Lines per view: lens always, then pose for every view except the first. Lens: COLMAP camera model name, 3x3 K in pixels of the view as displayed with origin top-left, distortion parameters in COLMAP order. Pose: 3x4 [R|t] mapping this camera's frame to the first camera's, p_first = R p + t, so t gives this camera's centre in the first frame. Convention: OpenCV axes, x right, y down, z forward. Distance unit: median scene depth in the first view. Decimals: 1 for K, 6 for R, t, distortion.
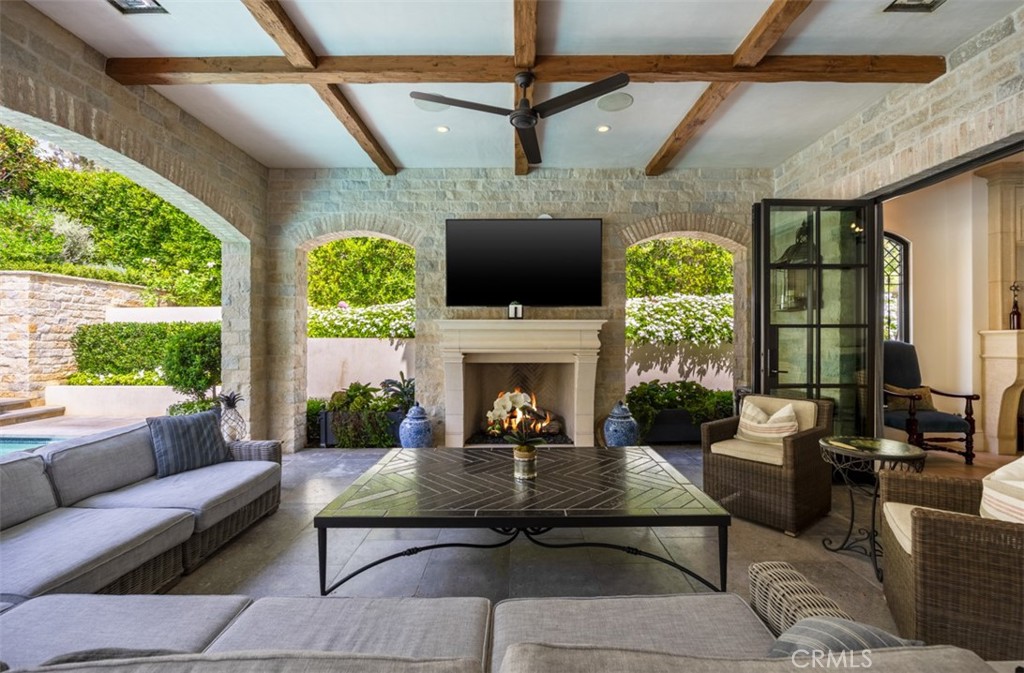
lens RADIAL K [[461.9, 0, 510.4], [0, 461.9, 333.9], [0, 0, 1]] dist [-0.010682, 0.001319]
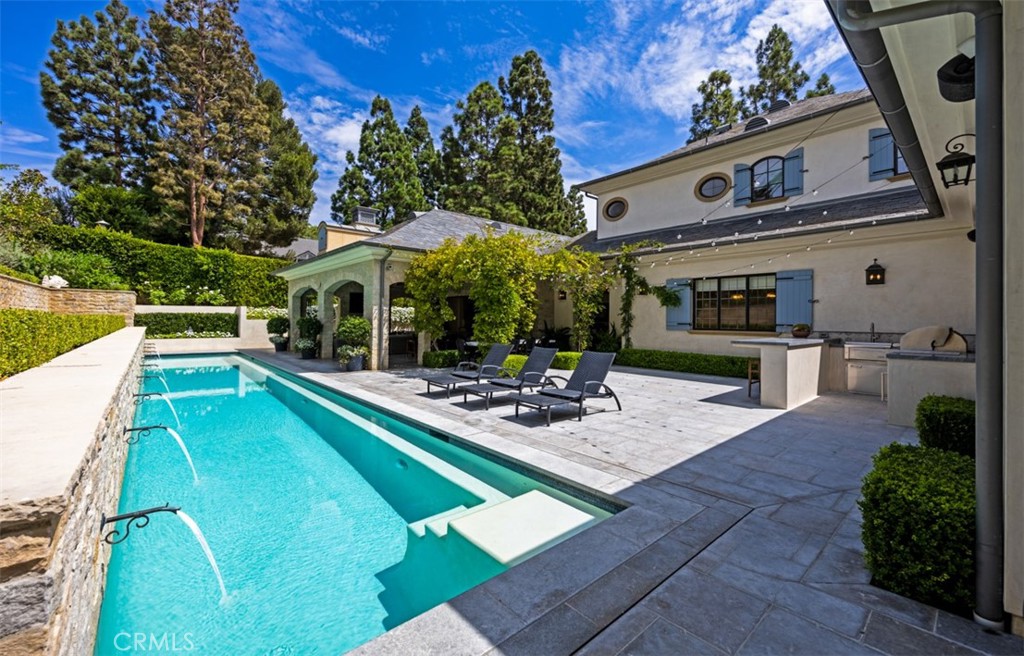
lens RADIAL K [[400.7, 0, 492.7], [0, 400.7, 315.9], [0, 0, 1]] dist [0.002522, -0.000426]
pose [[0.752704, 0.010551, 0.658275, -1.428783], [-0.012398, 0.999921, -0.001850, -0.038065], [-0.658242, -0.006769, 0.752776, -2.575110]]
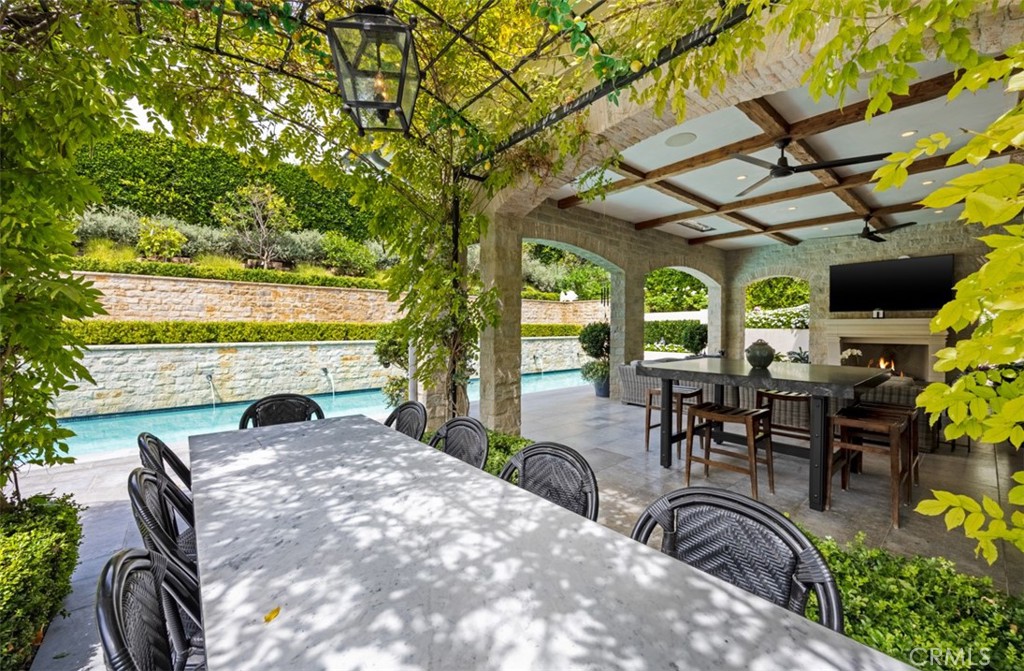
lens RADIAL K [[400.7, 0, 511.4], [0, 400.7, 331.6], [0, 0, 1]] dist [0.002522, -0.000426]
pose [[0.663401, 0.009661, -0.748201, 0.219608], [0.002678, 0.999880, 0.015285, -0.008128], [0.748259, -0.012144, 0.663296, -1.027907]]
